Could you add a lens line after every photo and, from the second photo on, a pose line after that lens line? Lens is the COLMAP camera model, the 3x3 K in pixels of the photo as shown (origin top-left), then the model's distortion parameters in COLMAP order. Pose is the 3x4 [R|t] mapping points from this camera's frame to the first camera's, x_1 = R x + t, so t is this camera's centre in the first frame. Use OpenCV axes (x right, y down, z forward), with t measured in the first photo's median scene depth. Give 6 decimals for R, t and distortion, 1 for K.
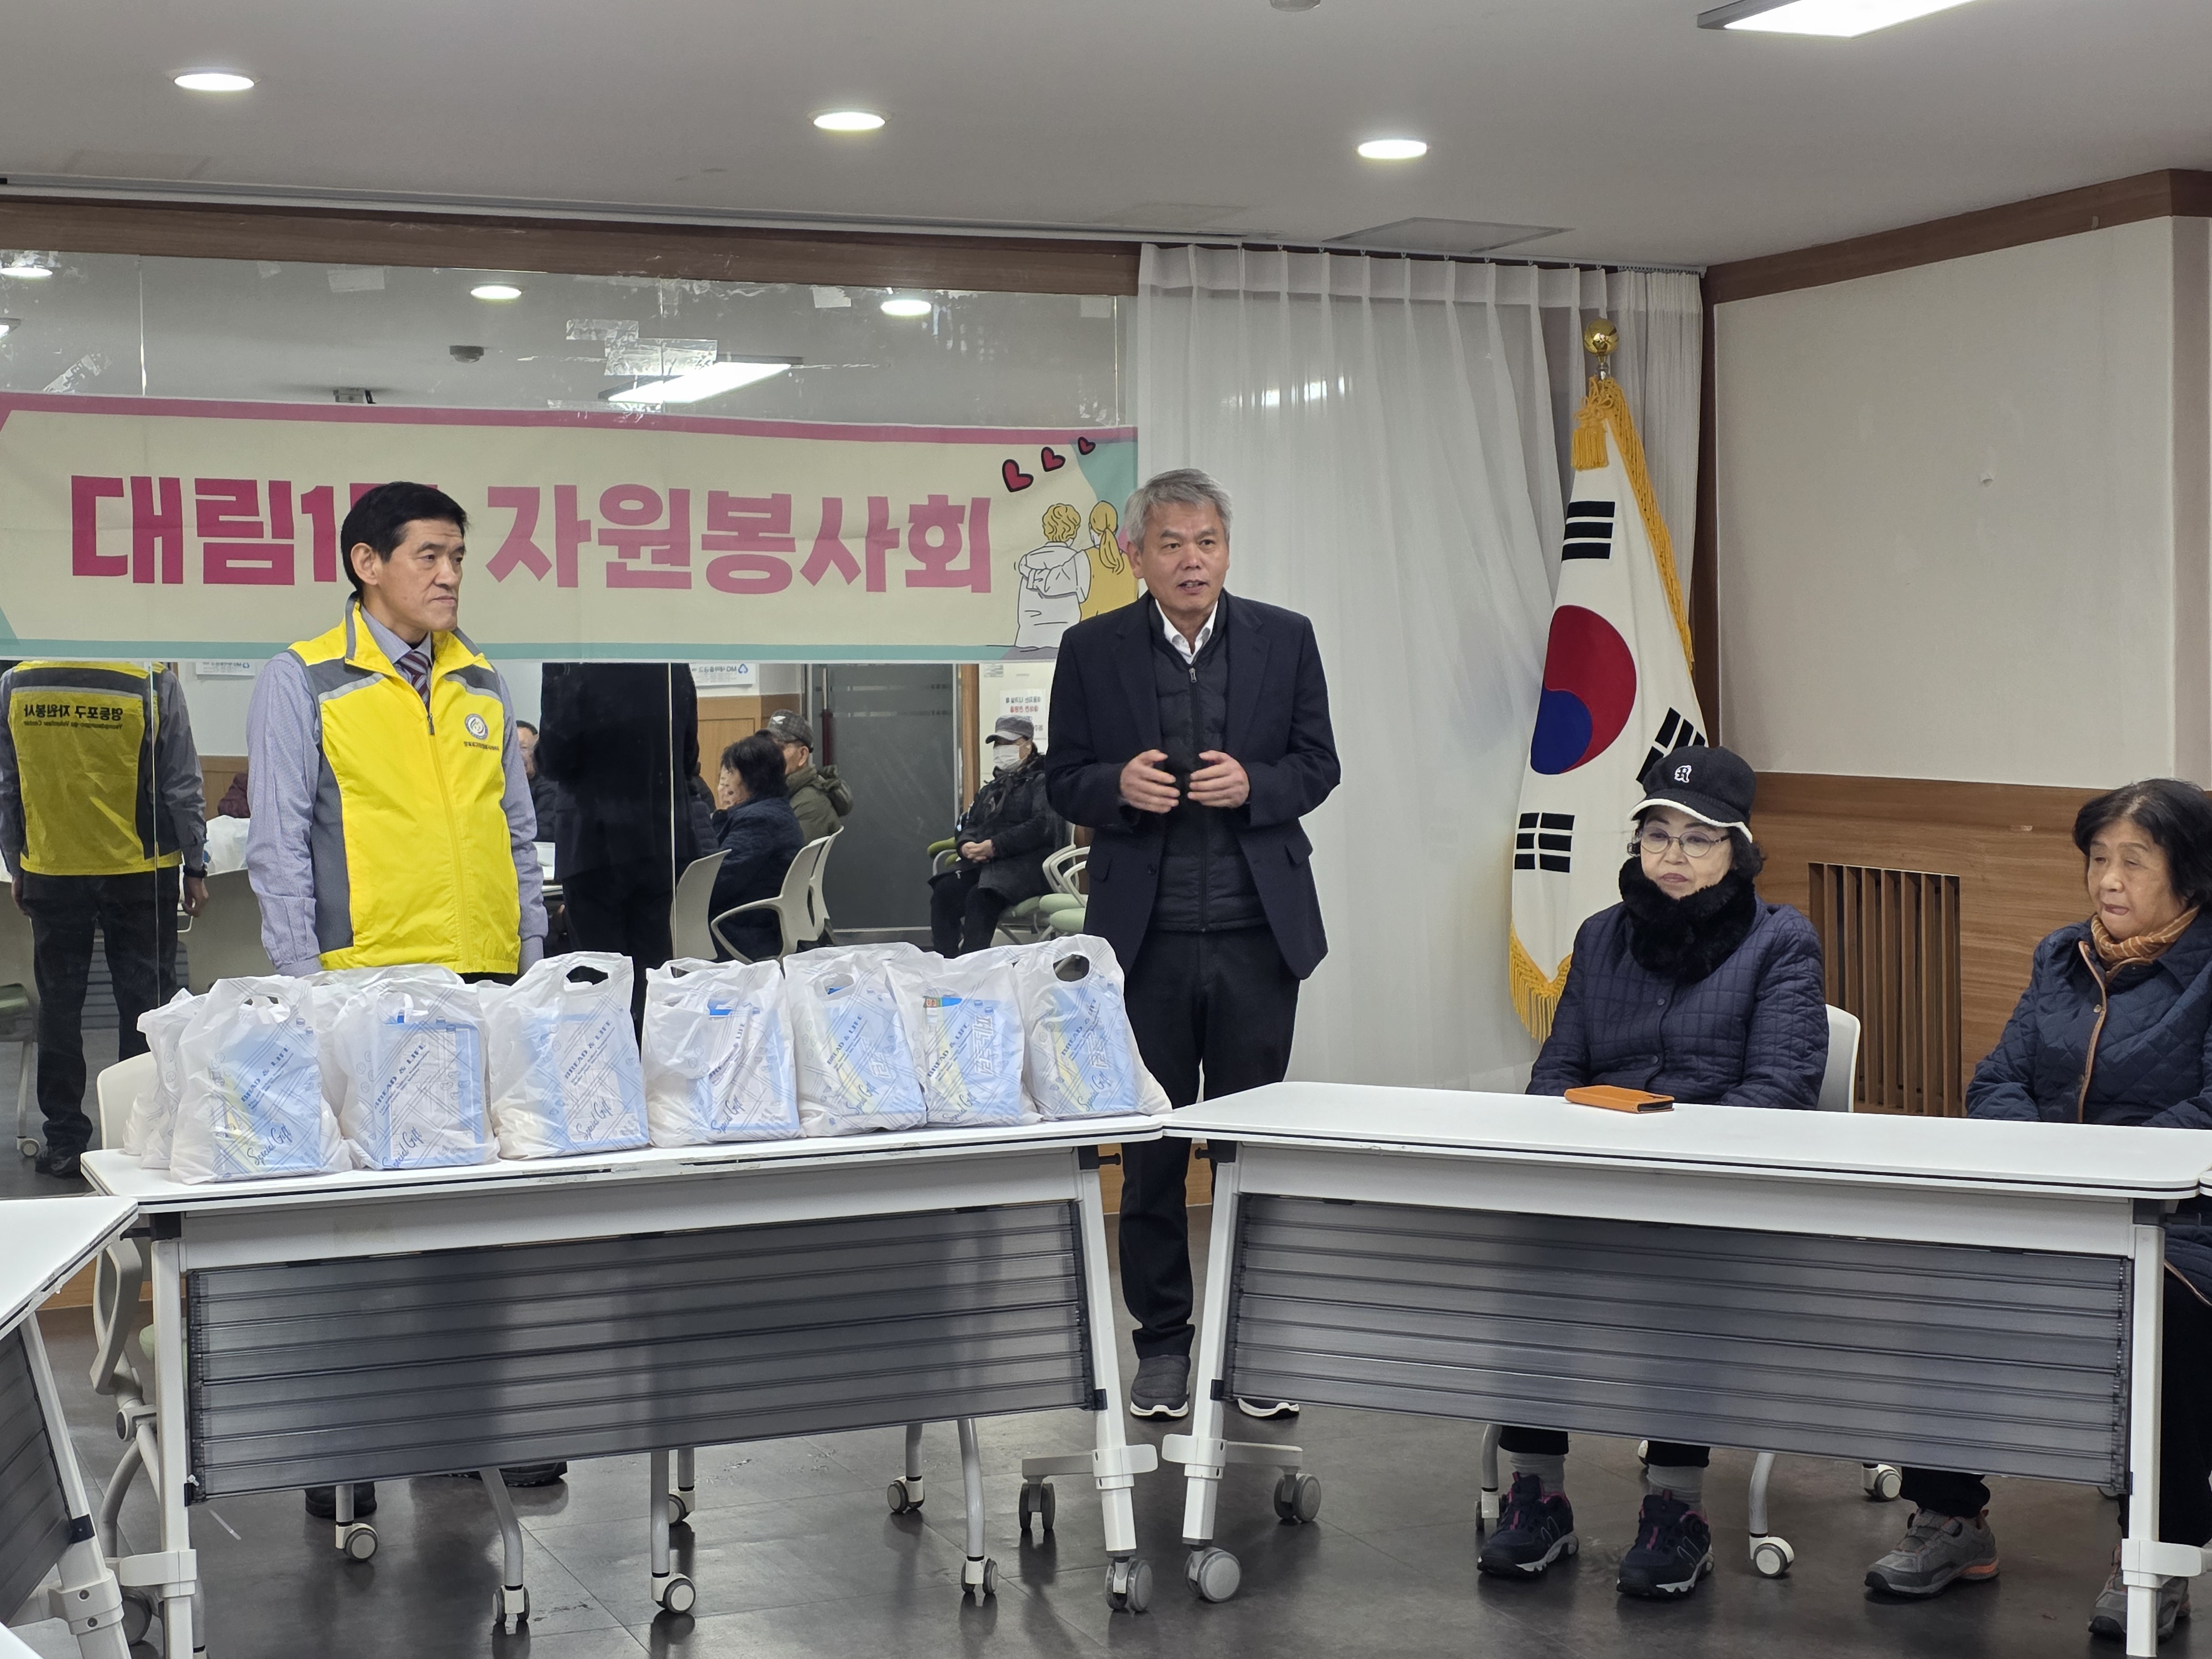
lens RADIAL K [[3311.2, 0, 1096.2], [0, 3311.2, 818.5], [0, 0, 1]] dist [0.141258, 0.000000]
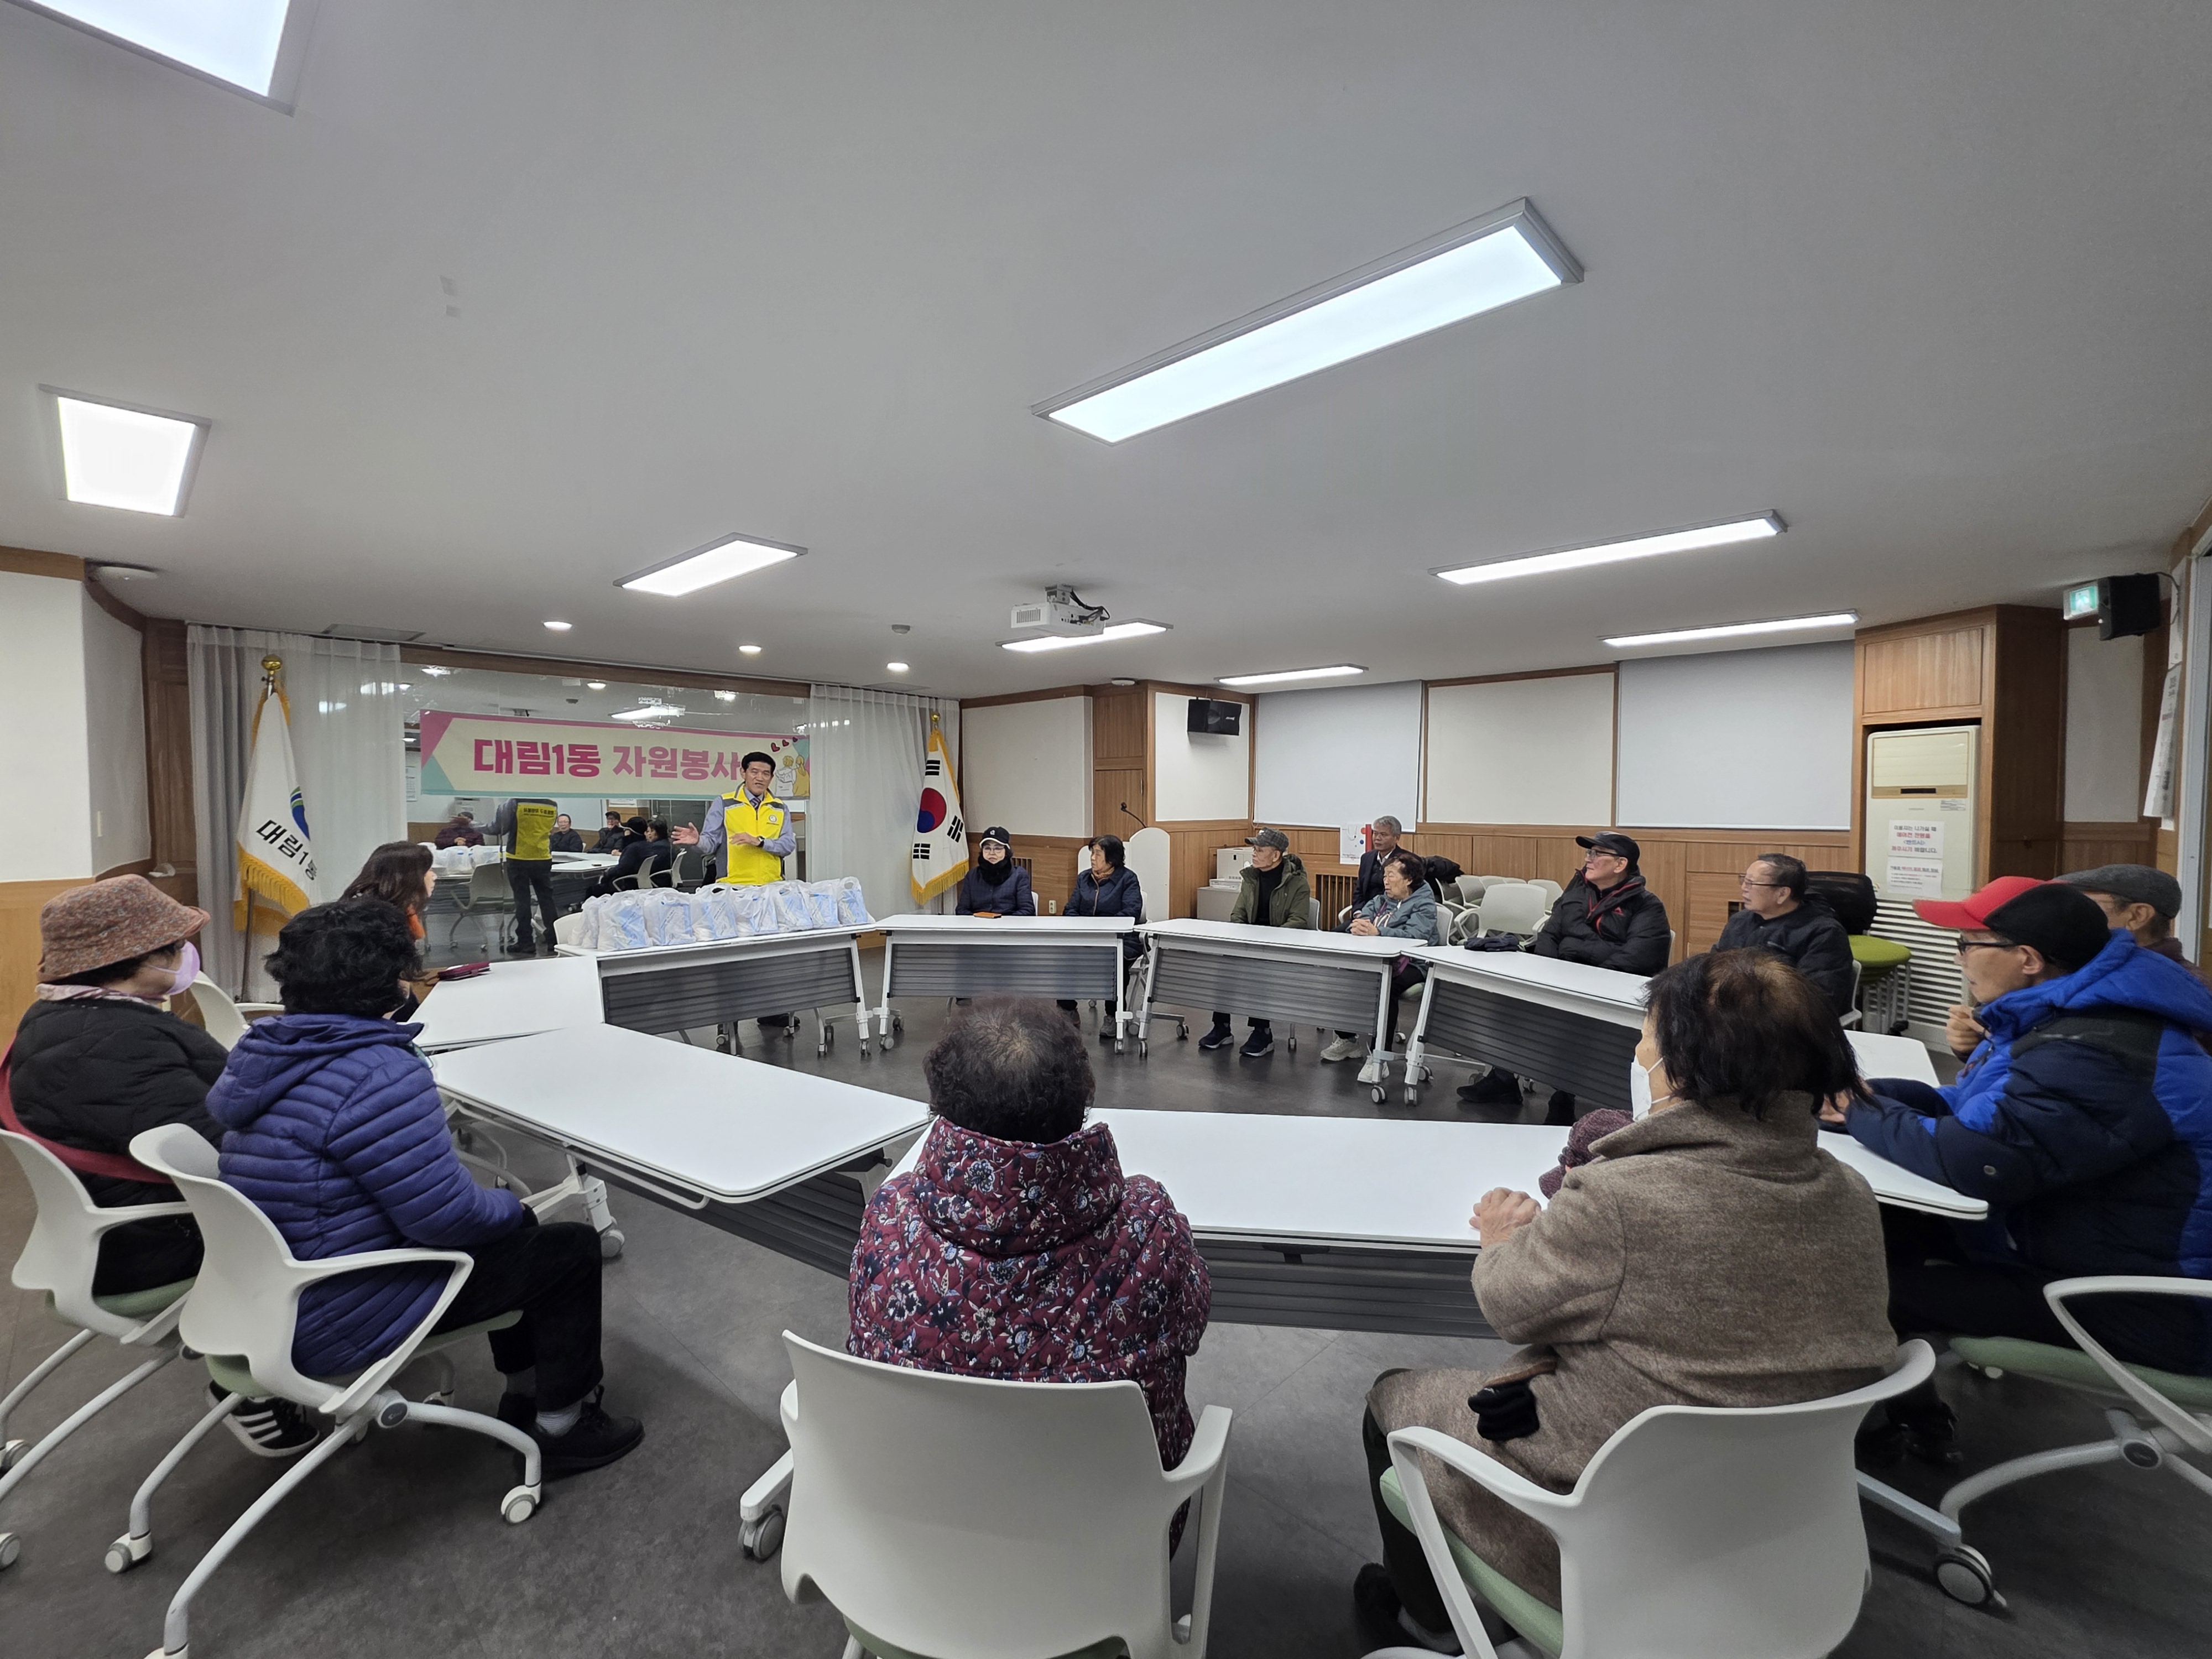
lens RADIAL K [[945.5, 0, 1101.9], [0, 945.5, 846.3], [0, 0, 1]] dist [0.004257, 0.000070]
pose [[0.921420, -0.004062, 0.388547, -0.096944], [0.003566, 0.999992, 0.001997, 0.000042], [-0.388551, -0.000455, 0.921427, -0.056578]]
